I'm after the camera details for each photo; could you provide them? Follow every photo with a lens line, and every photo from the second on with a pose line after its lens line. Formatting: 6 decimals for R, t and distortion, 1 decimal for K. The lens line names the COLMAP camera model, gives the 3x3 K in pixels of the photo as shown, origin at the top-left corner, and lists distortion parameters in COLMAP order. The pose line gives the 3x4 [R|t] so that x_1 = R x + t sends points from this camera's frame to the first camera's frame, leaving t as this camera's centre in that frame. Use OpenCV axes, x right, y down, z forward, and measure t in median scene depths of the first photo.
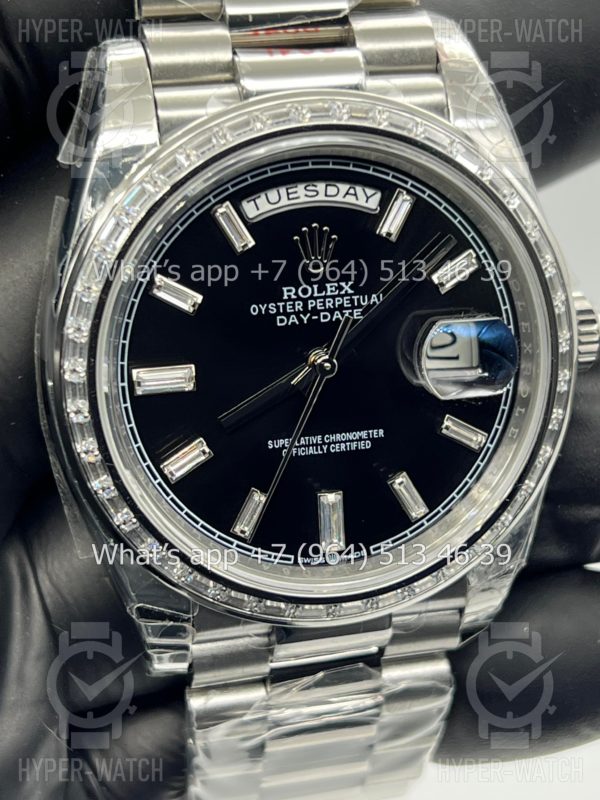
lens RADIAL K [[1908.2, 0, 301.0], [0, 1908.2, 397.2], [0, 0, 1]] dist [0.065128, 0.000000]
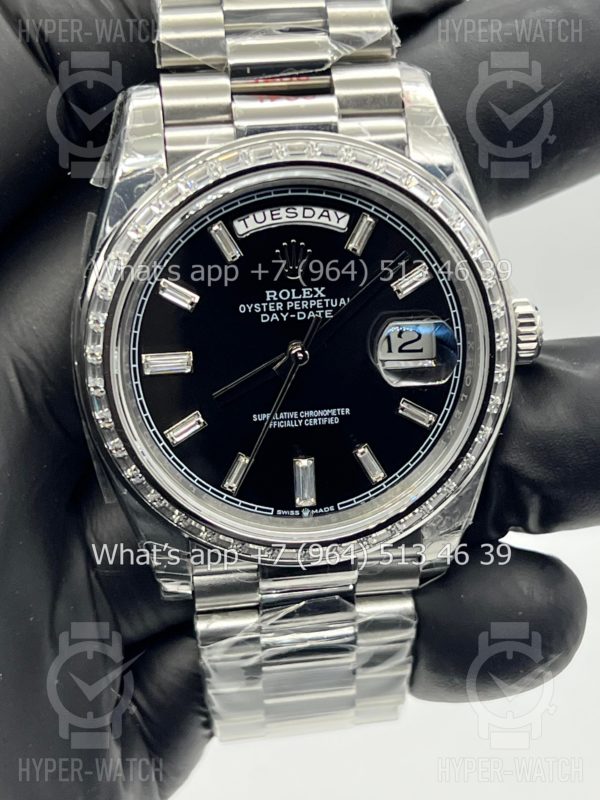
lens RADIAL K [[1908.2, 0, 305.2], [0, 1908.2, 402.8], [0, 0, 1]] dist [0.065128, 0.000000]
pose [[0.991758, 0.034872, -0.123289, 0.167697], [-0.030367, 0.998807, 0.038235, -0.032952], [0.124475, -0.034176, 0.991634, -0.217619]]
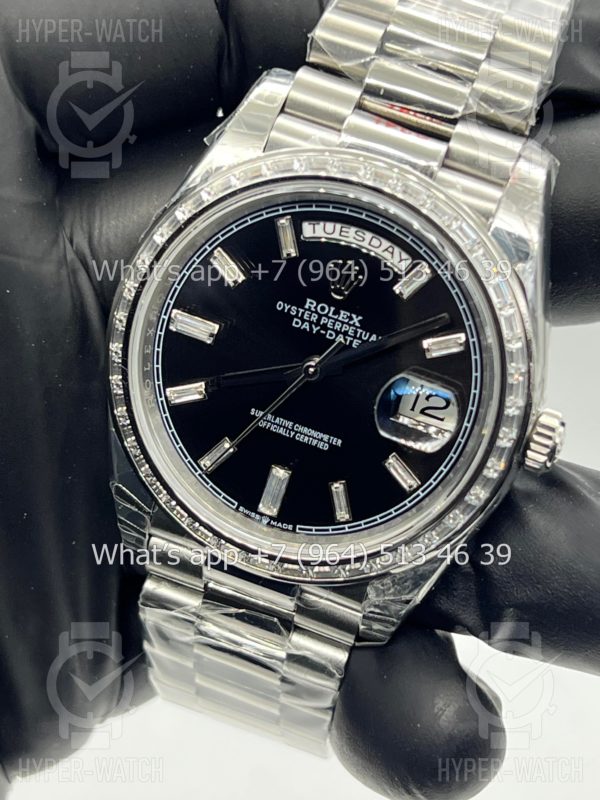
lens RADIAL K [[1908.2, 0, 299.7], [0, 1908.2, 400.7], [0, 0, 1]] dist [0.065128, 0.000000]
pose [[0.828281, 0.406646, -0.385473, 0.484630], [-0.418490, 0.906431, 0.056995, -0.065080], [0.372581, 0.114109, 0.920957, -0.133039]]
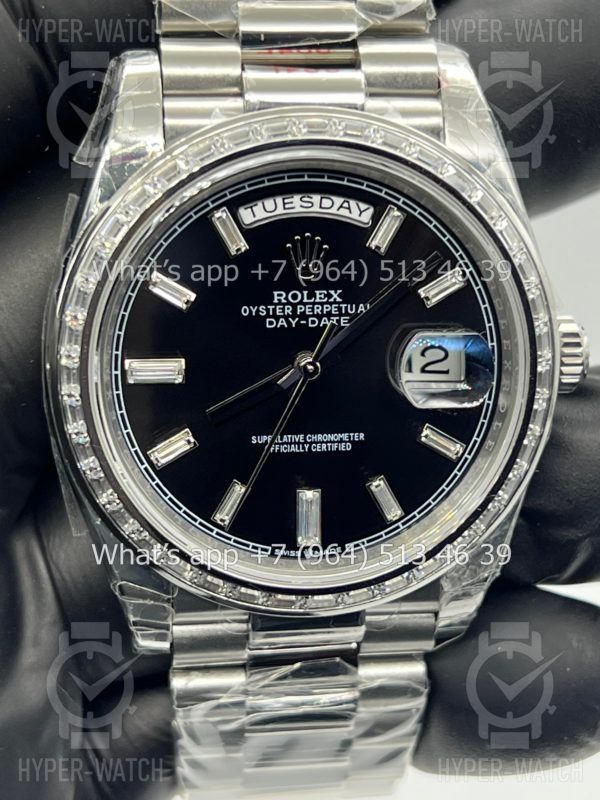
lens RADIAL K [[1908.2, 0, 294.0], [0, 1908.2, 397.9], [0, 0, 1]] dist [0.065128, 0.000000]
pose [[0.992759, 0.065652, -0.100597, 0.110435], [-0.067939, 0.997499, -0.019471, 0.020778], [0.099067, 0.026164, 0.994737, -0.047786]]
